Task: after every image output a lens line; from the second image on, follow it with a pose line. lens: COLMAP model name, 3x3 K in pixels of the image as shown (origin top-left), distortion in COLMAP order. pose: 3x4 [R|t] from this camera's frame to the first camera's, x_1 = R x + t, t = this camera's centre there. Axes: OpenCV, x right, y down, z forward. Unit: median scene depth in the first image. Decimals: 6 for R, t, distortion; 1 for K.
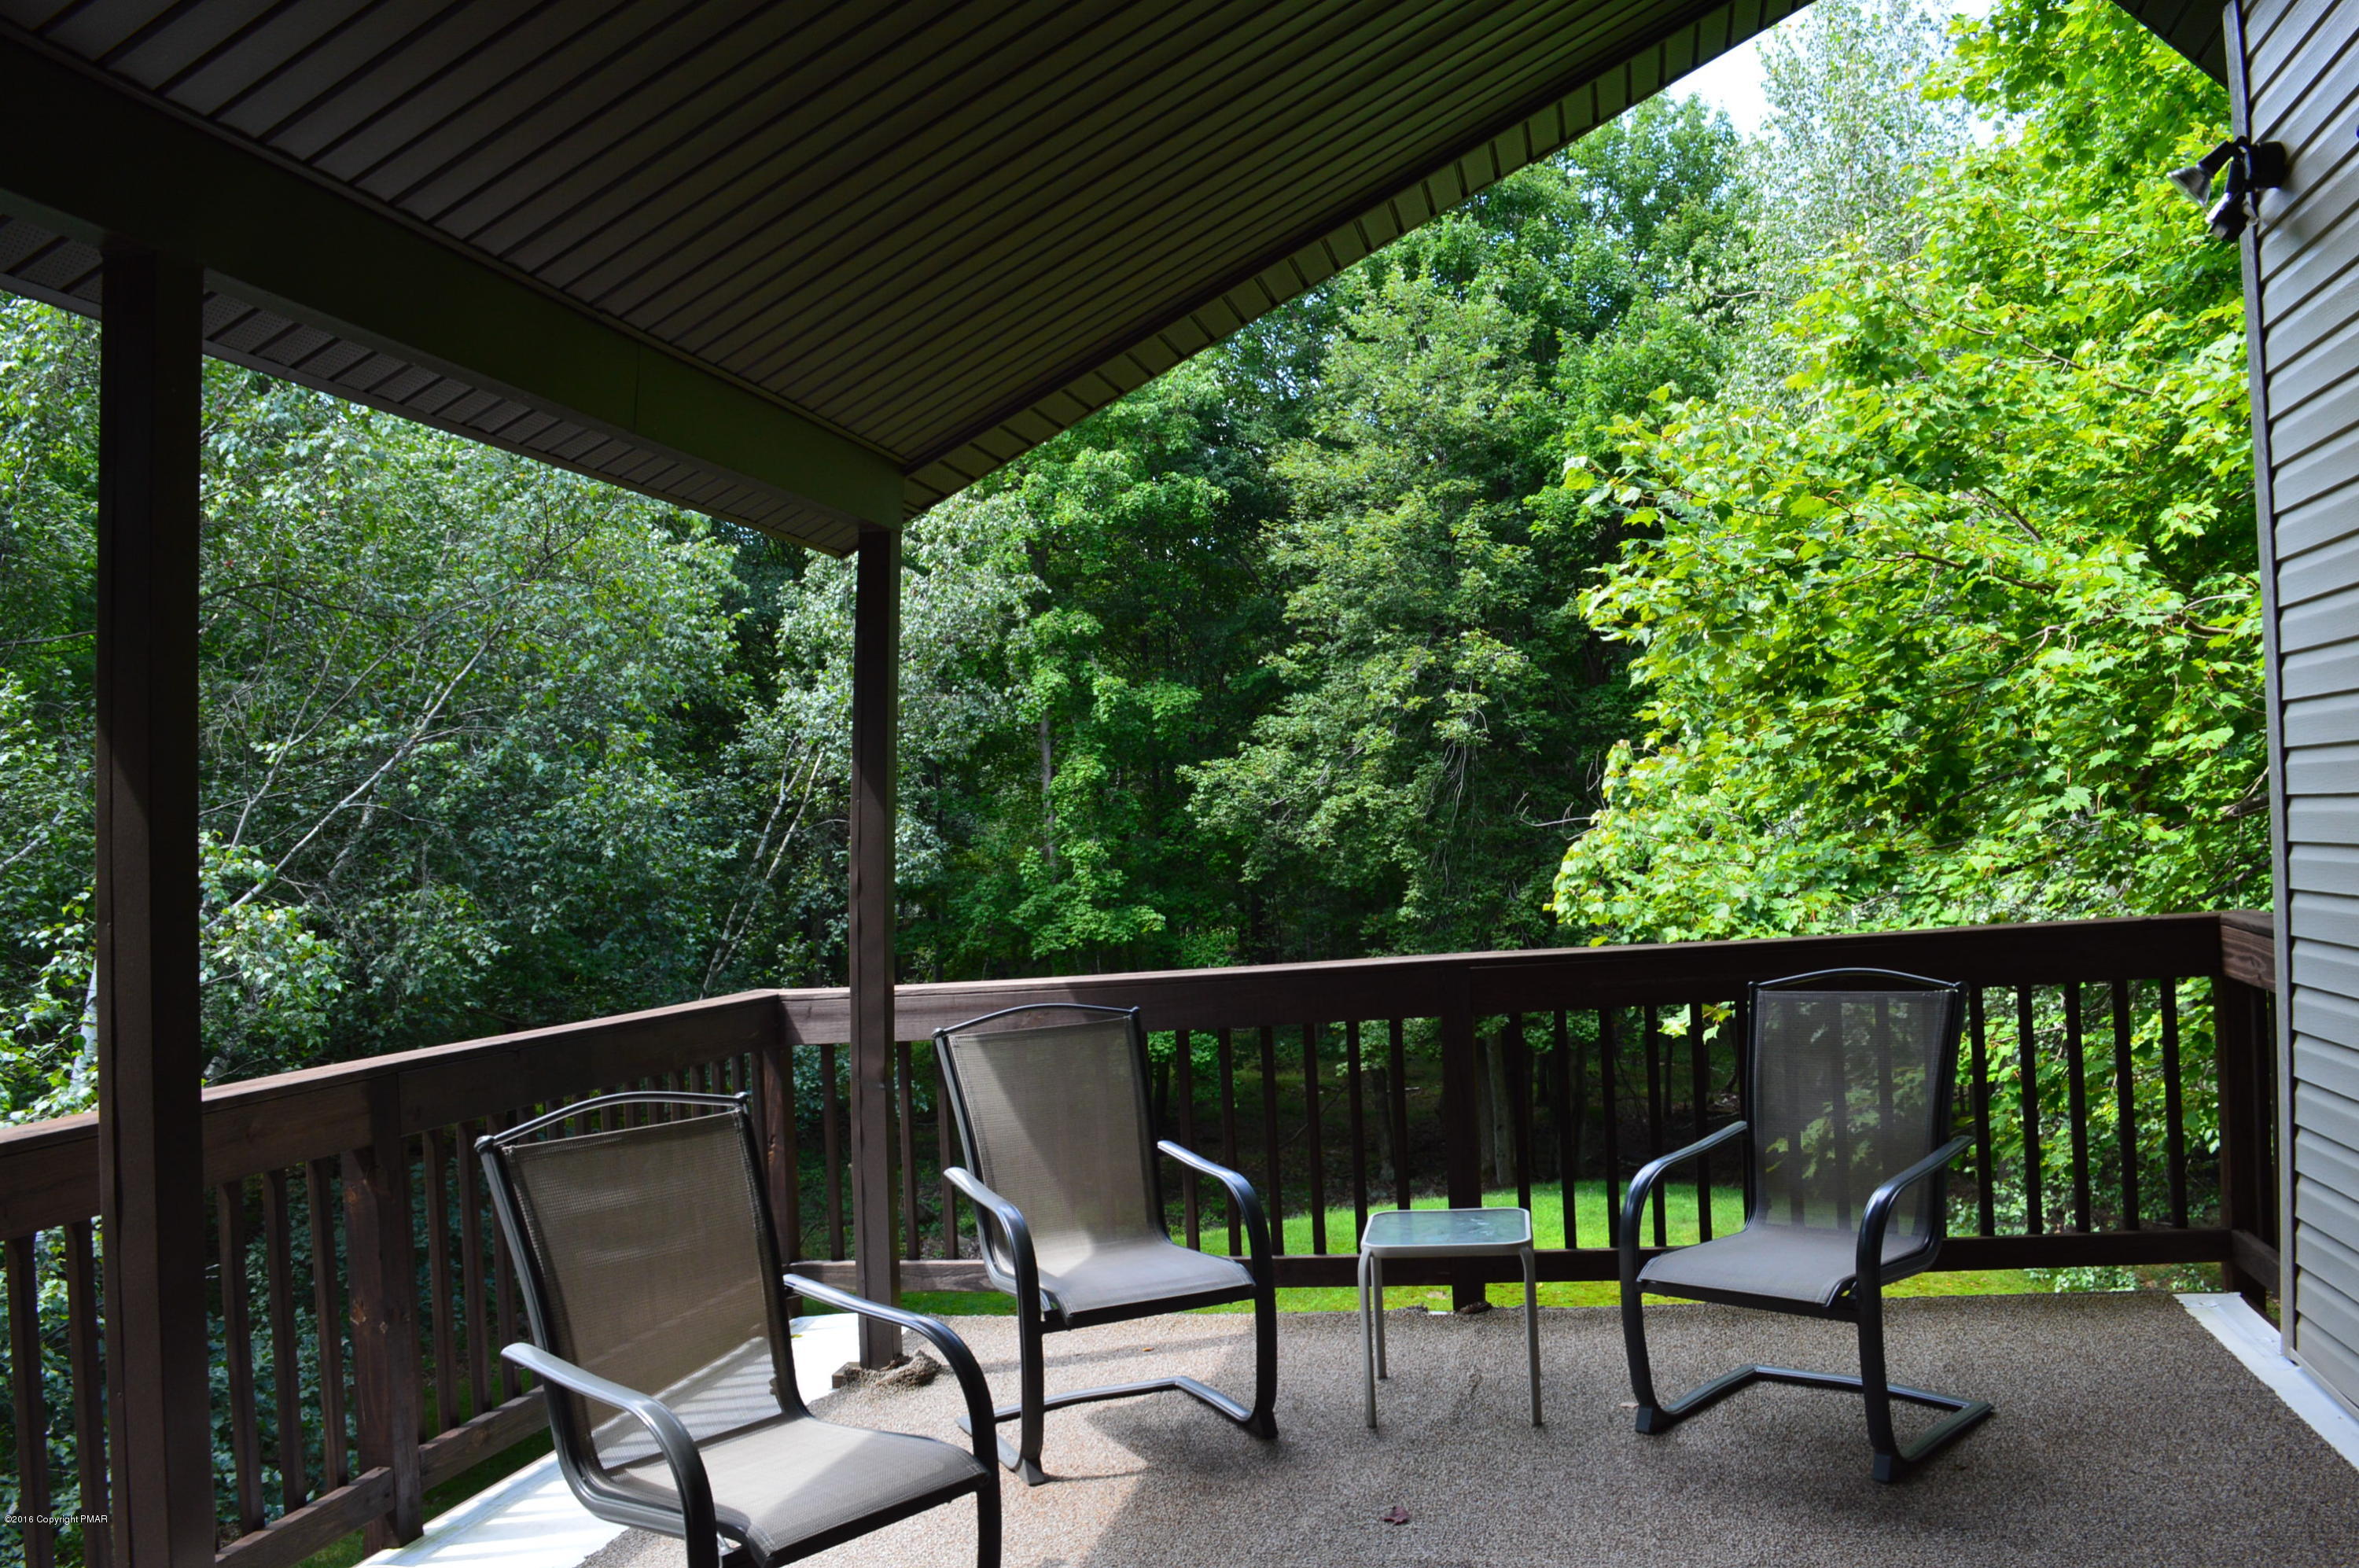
lens RADIAL K [[1885.4, 0, 1179.5], [0, 1885.4, 784.0], [0, 0, 1]] dist [-0.069164, 0.000997]
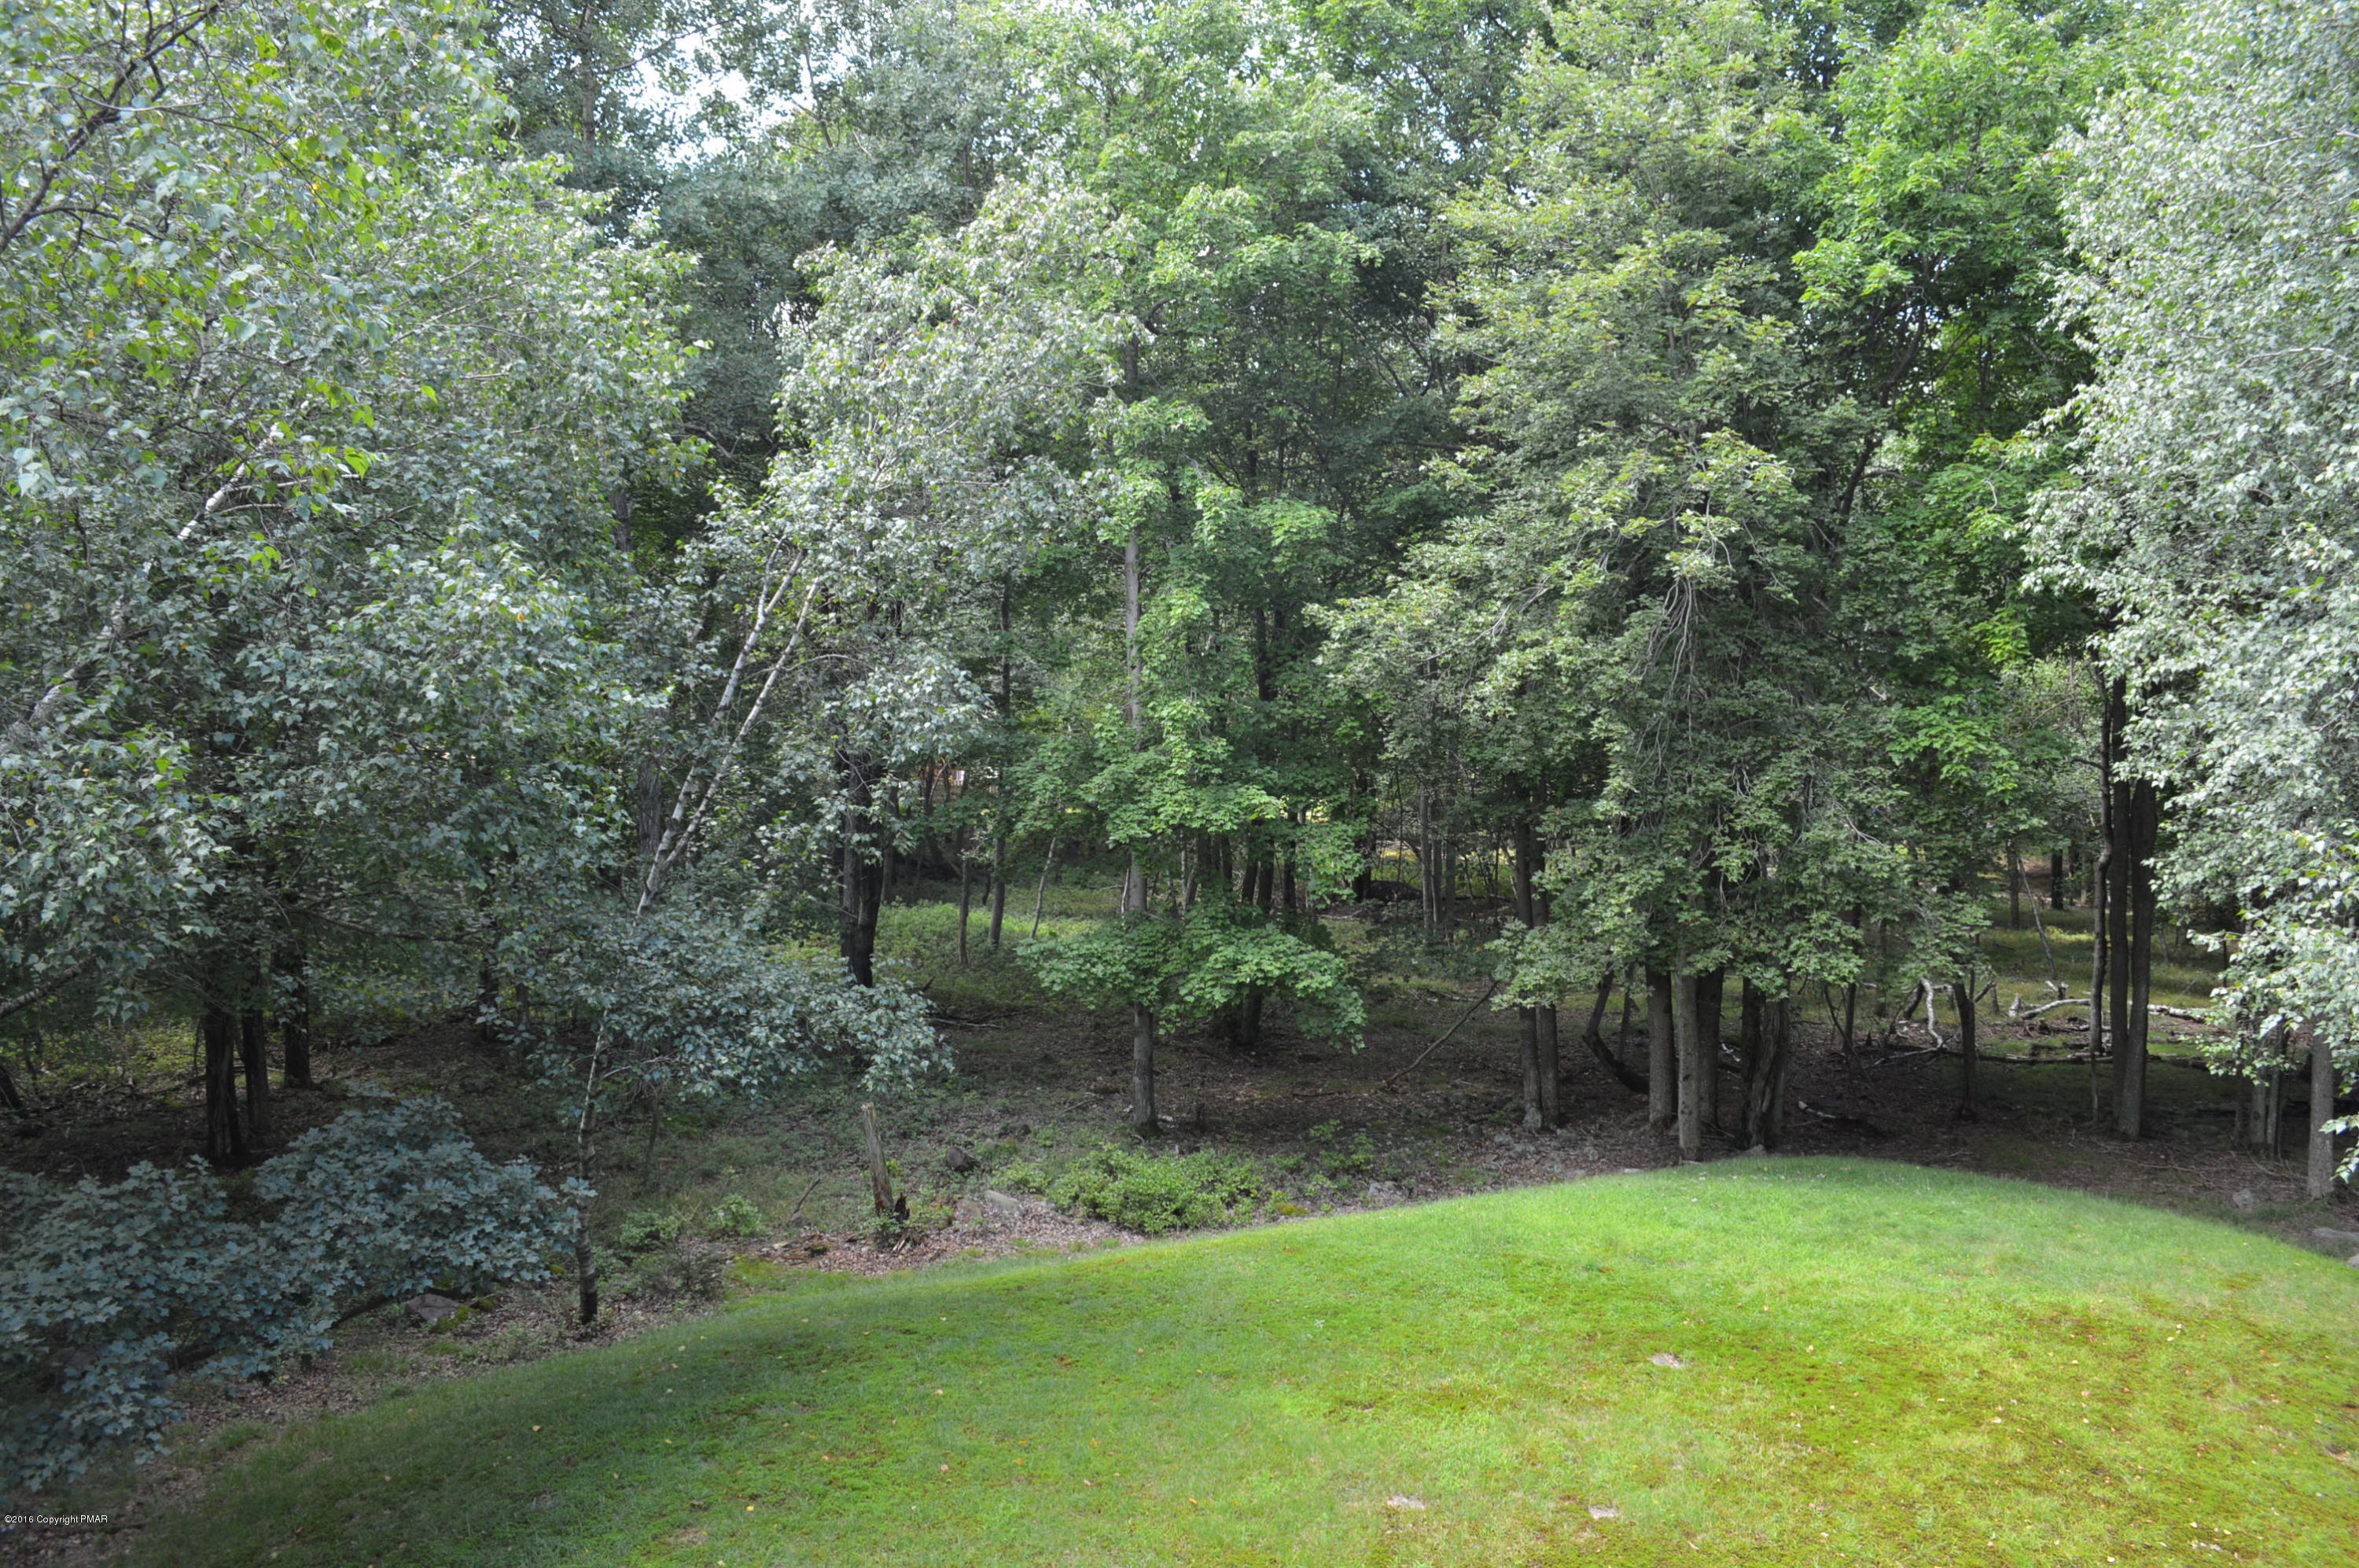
lens RADIAL K [[1885.4, 0, 1179.5], [0, 1885.4, 784.0], [0, 0, 1]] dist [-0.069164, 0.000997]
pose [[0.998676, 0.035161, -0.037539, -0.021008], [-0.032368, 0.996838, 0.072569, 0.009435], [0.039972, -0.071258, 0.996657, 0.237315]]
